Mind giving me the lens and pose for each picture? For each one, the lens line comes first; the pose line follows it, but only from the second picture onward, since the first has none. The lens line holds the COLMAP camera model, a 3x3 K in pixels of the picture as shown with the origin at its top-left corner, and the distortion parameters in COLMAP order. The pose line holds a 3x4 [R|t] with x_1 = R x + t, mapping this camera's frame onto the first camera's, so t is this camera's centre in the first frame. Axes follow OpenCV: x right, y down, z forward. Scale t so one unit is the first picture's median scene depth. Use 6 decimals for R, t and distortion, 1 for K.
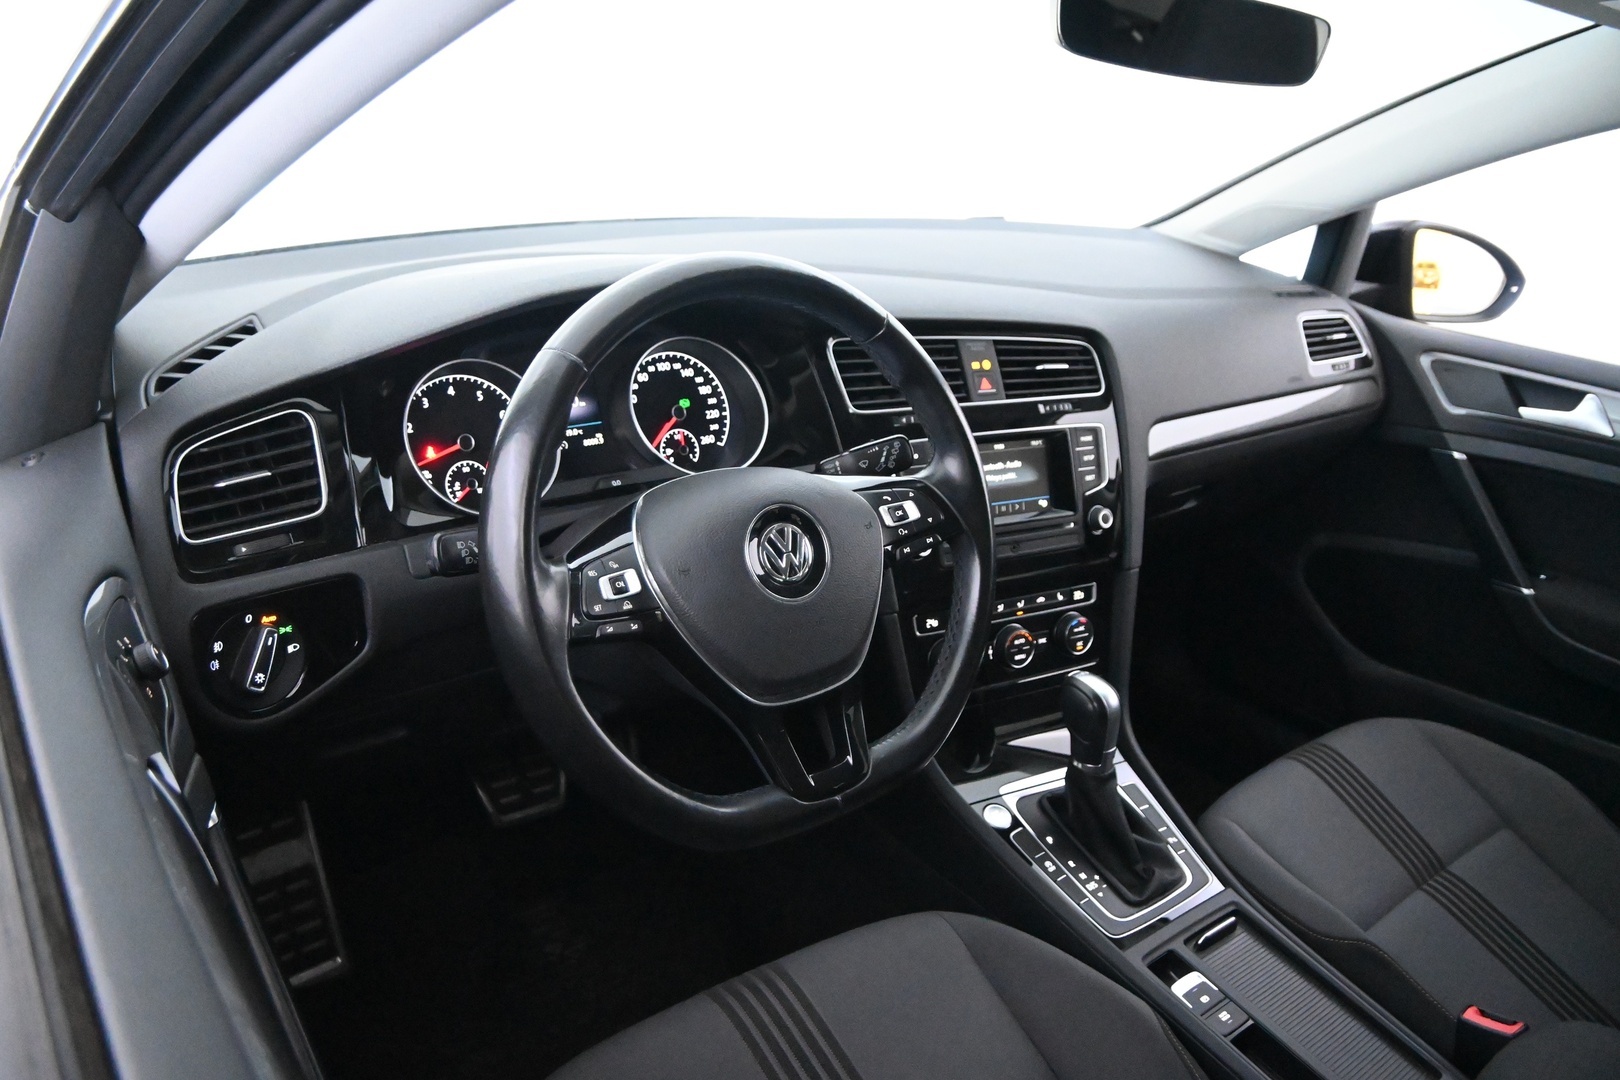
lens RADIAL K [[1234.0, 0, 810.0], [0, 1234.0, 540.0], [0, 0, 1]] dist [-0.179128, 0.097064]
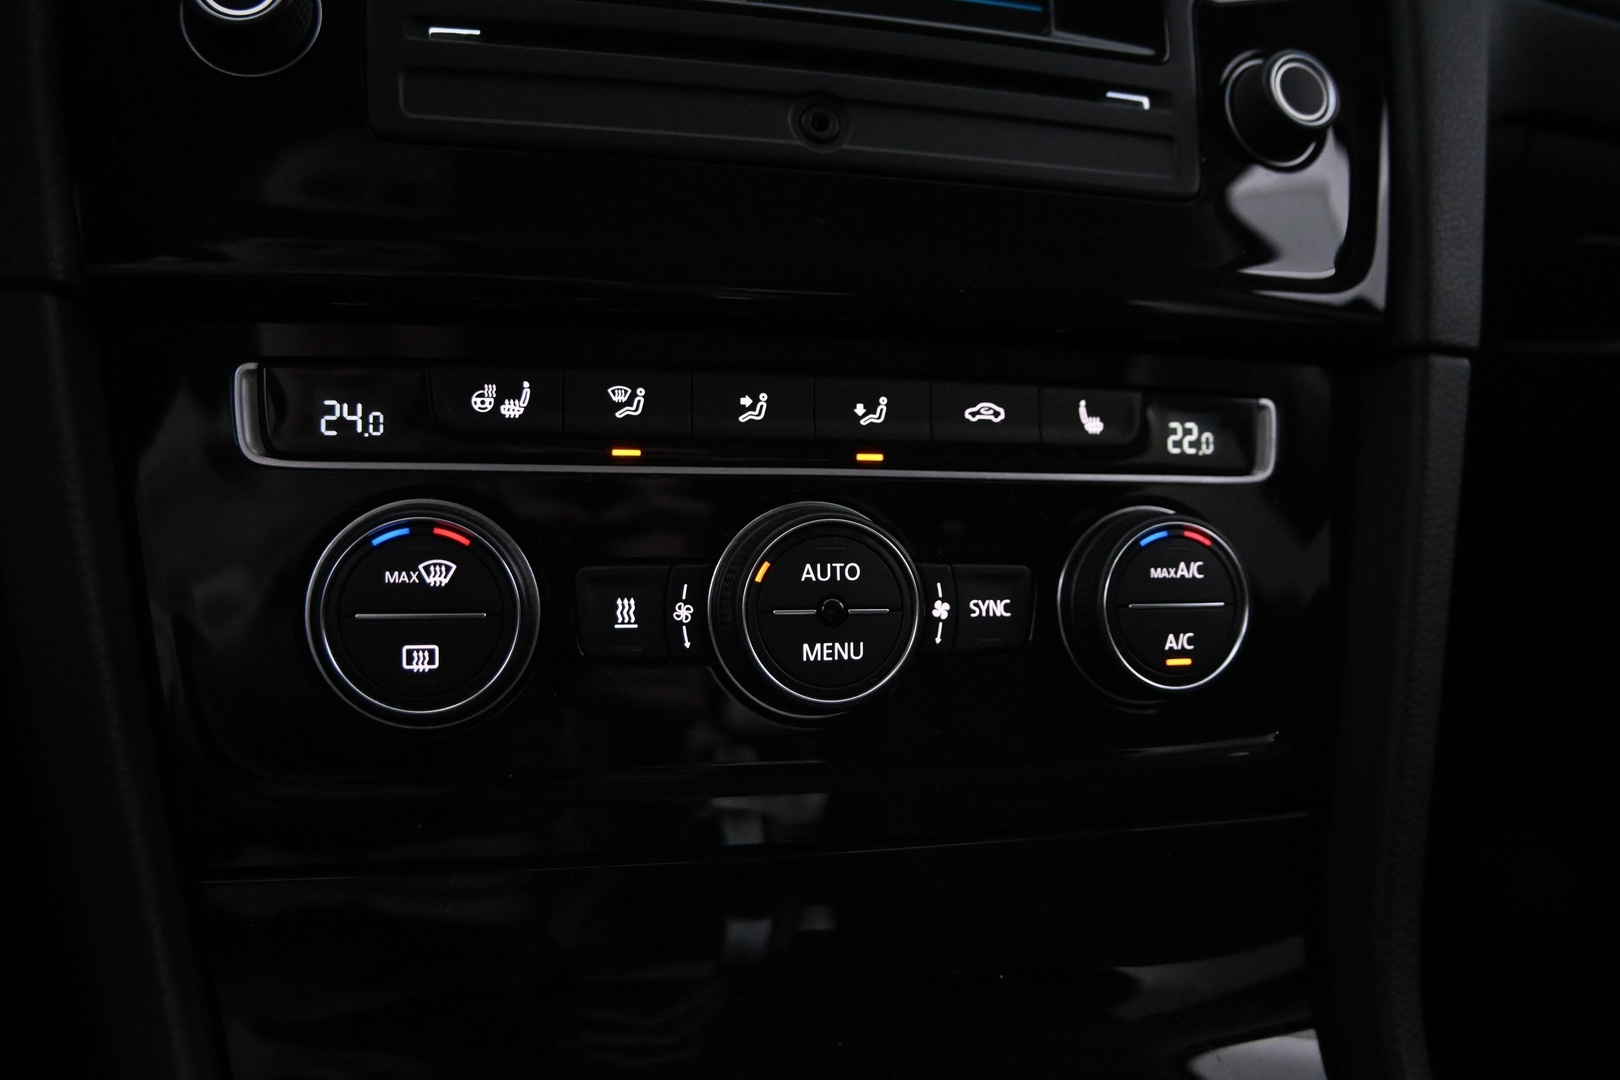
lens RADIAL K [[1234.0, 0, 810.0], [0, 1234.0, 540.0], [0, 0, 1]] dist [-0.179128, 0.097064]
pose [[0.964670, 0.042323, -0.260039, 0.235048], [-0.081064, 0.986812, -0.140111, 0.113270], [0.250680, 0.156240, 0.955379, 0.858333]]
